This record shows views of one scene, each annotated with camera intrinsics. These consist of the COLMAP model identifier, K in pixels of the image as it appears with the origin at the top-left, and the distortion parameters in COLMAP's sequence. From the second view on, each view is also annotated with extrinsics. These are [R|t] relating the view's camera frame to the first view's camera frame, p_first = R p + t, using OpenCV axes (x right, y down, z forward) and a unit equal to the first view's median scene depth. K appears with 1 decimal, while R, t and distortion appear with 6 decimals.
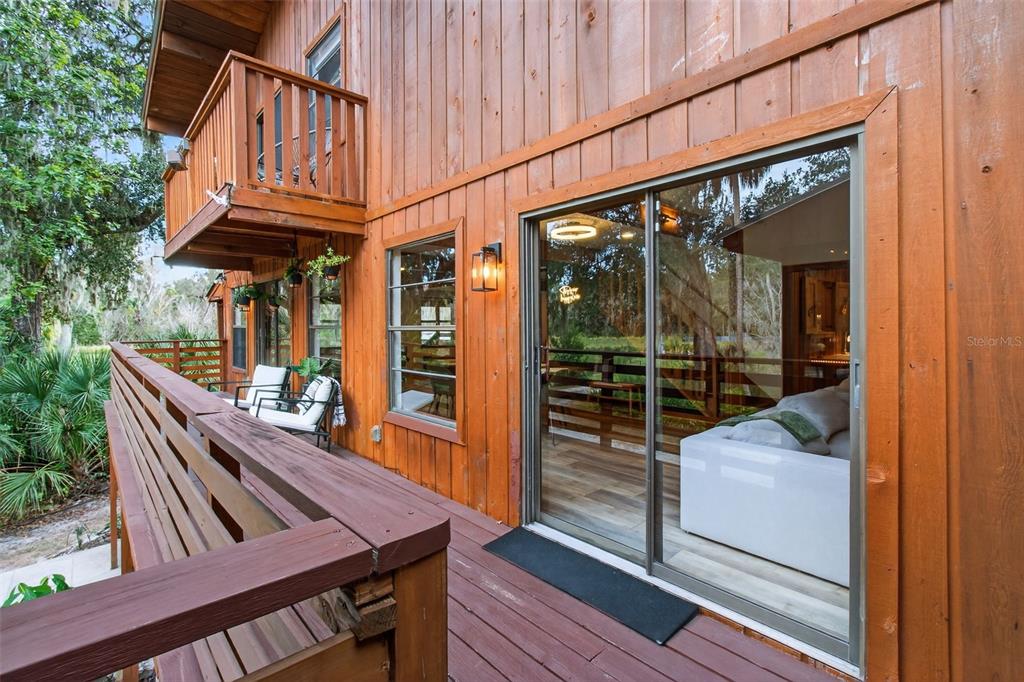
lens RADIAL K [[479.3, 0, 519.4], [0, 479.3, 330.0], [0, 0, 1]] dist [-0.000549, 0.000181]
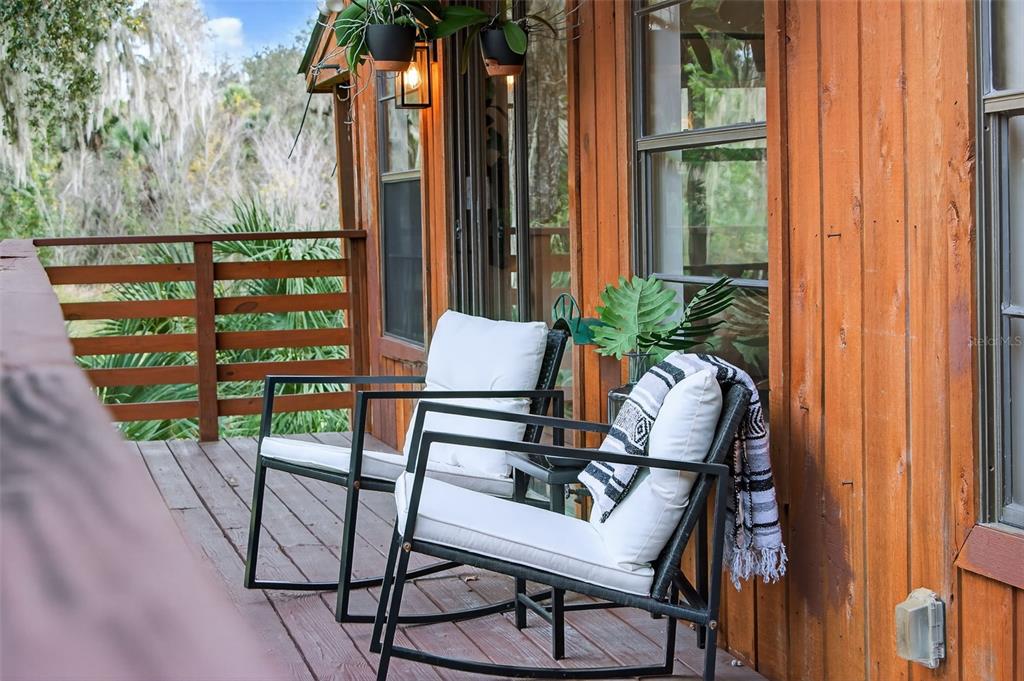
lens RADIAL K [[2002.7, 0, 512.0], [0, 2002.7, 340.5], [0, 0, 1]] dist [-0.043749, -0.102862]
pose [[0.878515, 0.016319, -0.477436, -0.041437], [0.010423, 0.998524, 0.053310, 0.038837], [0.477601, -0.051809, 0.877048, 0.150258]]
